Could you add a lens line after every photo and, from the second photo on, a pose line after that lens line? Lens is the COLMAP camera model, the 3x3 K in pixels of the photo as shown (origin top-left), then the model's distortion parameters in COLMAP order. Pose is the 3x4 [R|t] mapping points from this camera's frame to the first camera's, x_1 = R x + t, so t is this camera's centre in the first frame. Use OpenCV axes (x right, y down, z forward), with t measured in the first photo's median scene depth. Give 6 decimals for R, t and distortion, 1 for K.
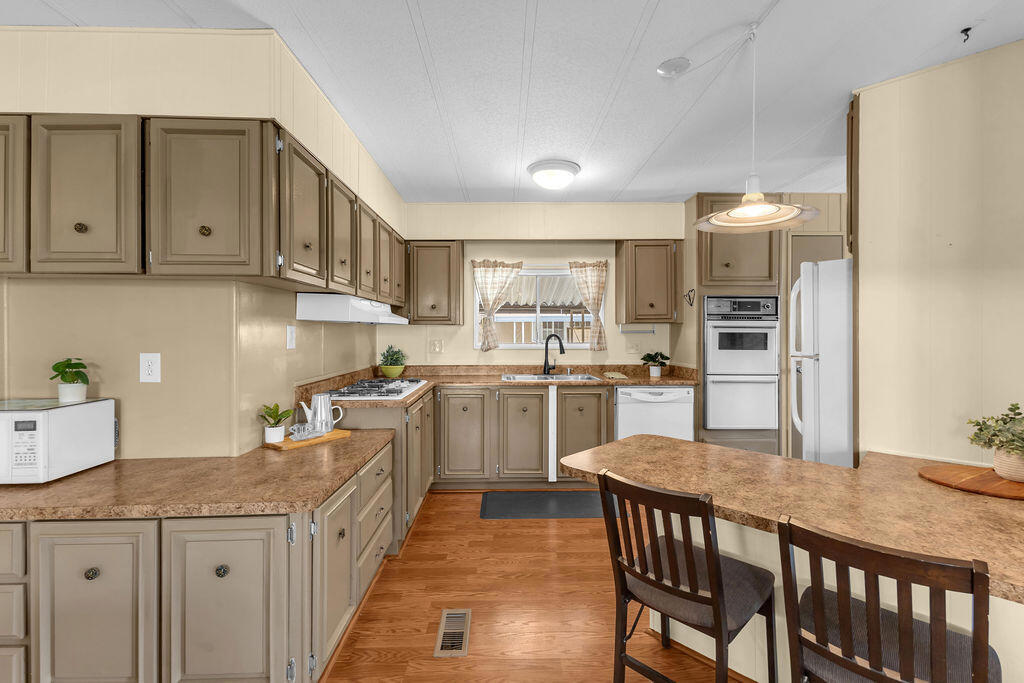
lens RADIAL K [[443.3, 0, 514.1], [0, 443.3, 331.3], [0, 0, 1]] dist [0.011230, -0.003686]
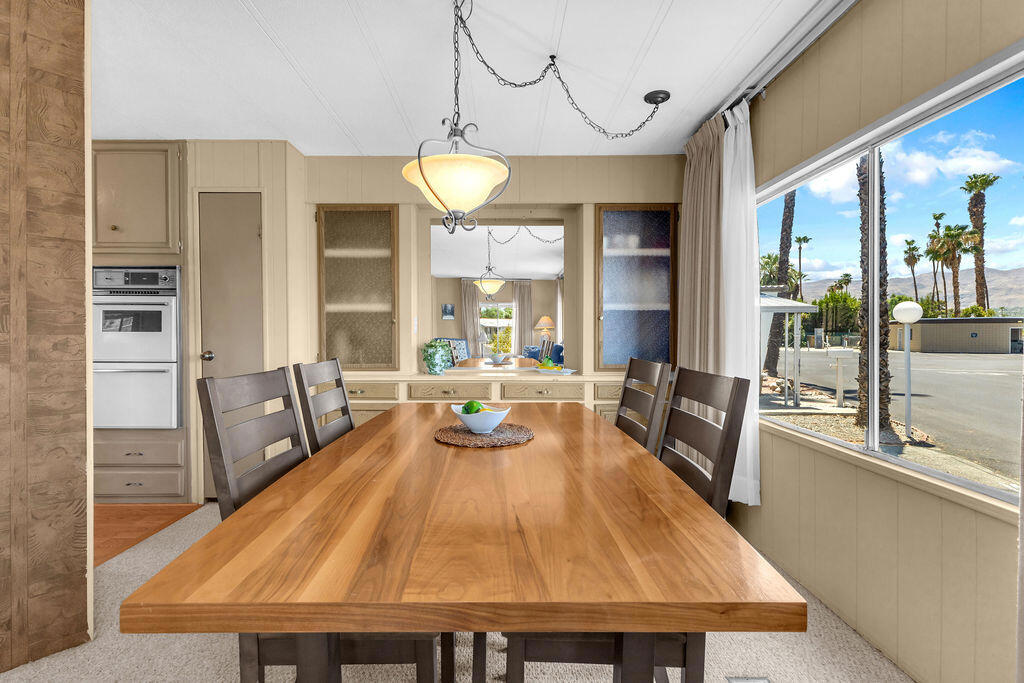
lens RADIAL K [[443.3, 0, 509.0], [0, 443.3, 334.9], [0, 0, 1]] dist [0.011230, -0.003686]
pose [[0.999623, 0.000248, -0.027450, 1.261107], [0.000031, 0.999948, 0.010167, 0.040443], [0.027451, -0.010164, 0.999571, 0.201906]]
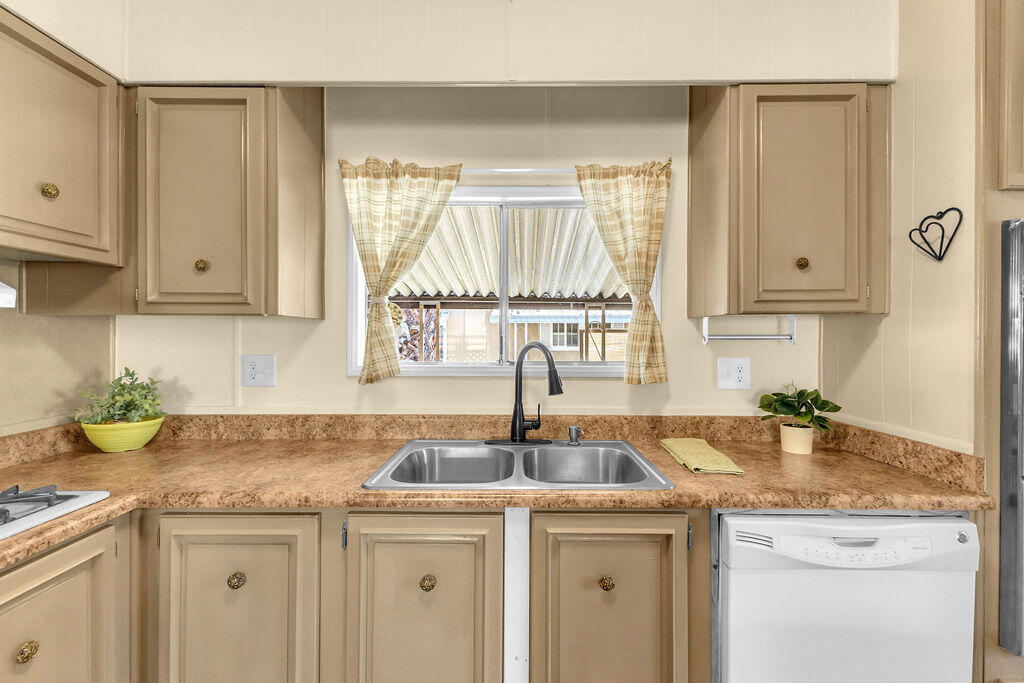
lens RADIAL K [[443.3, 0, 518.9], [0, 443.3, 336.6], [0, 0, 1]] dist [0.011230, -0.003686]
pose [[0.999606, 0.004350, -0.027732, 0.098812], [-0.004299, 0.999989, 0.001915, 0.001310], [0.027740, -0.001795, 0.999614, 0.700408]]
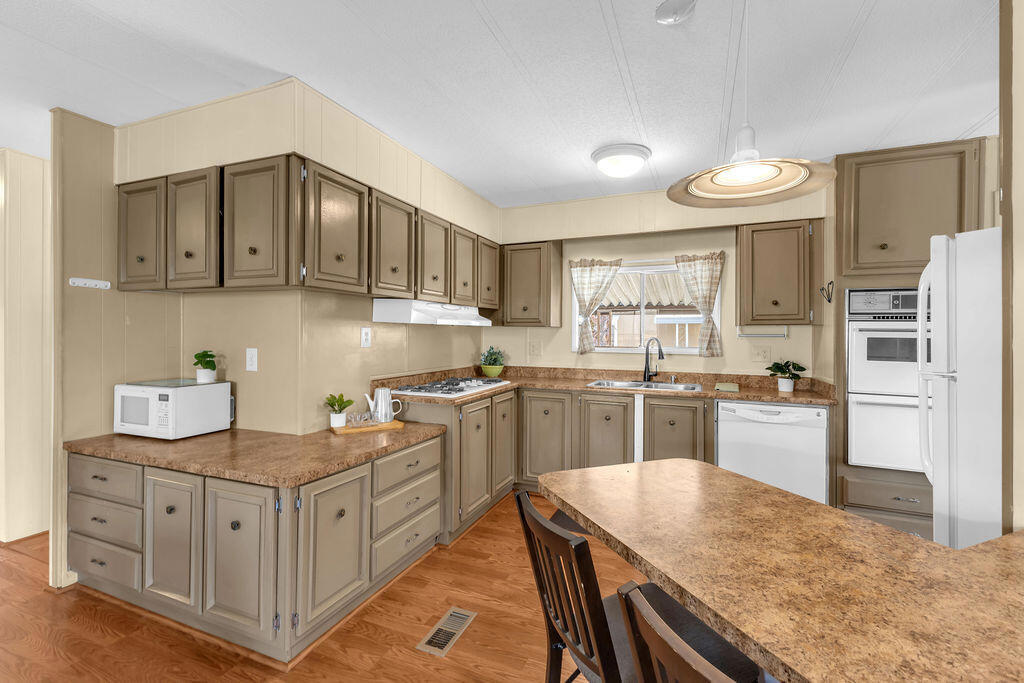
lens RADIAL K [[443.3, 0, 516.2], [0, 443.3, 331.3], [0, 0, 1]] dist [0.011230, -0.003686]
pose [[0.914735, 0.005901, -0.404011, 0.227475], [-0.007706, 0.999966, -0.002842, -0.000932], [0.403981, 0.005713, 0.914750, 0.075036]]
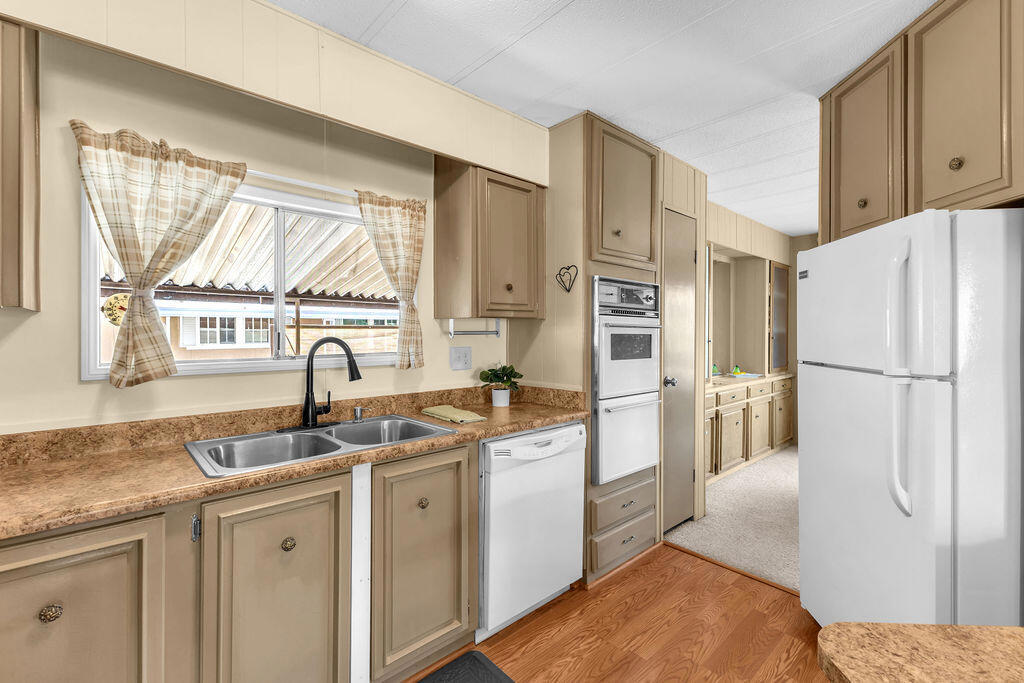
lens RADIAL K [[443.3, 0, 518.0], [0, 443.3, 334.1], [0, 0, 1]] dist [0.011230, -0.003686]
pose [[0.752859, -0.000459, 0.658182, -0.075664], [-0.002169, 0.999993, 0.003179, 0.001386], [-0.658178, -0.003821, 0.752852, 0.610663]]
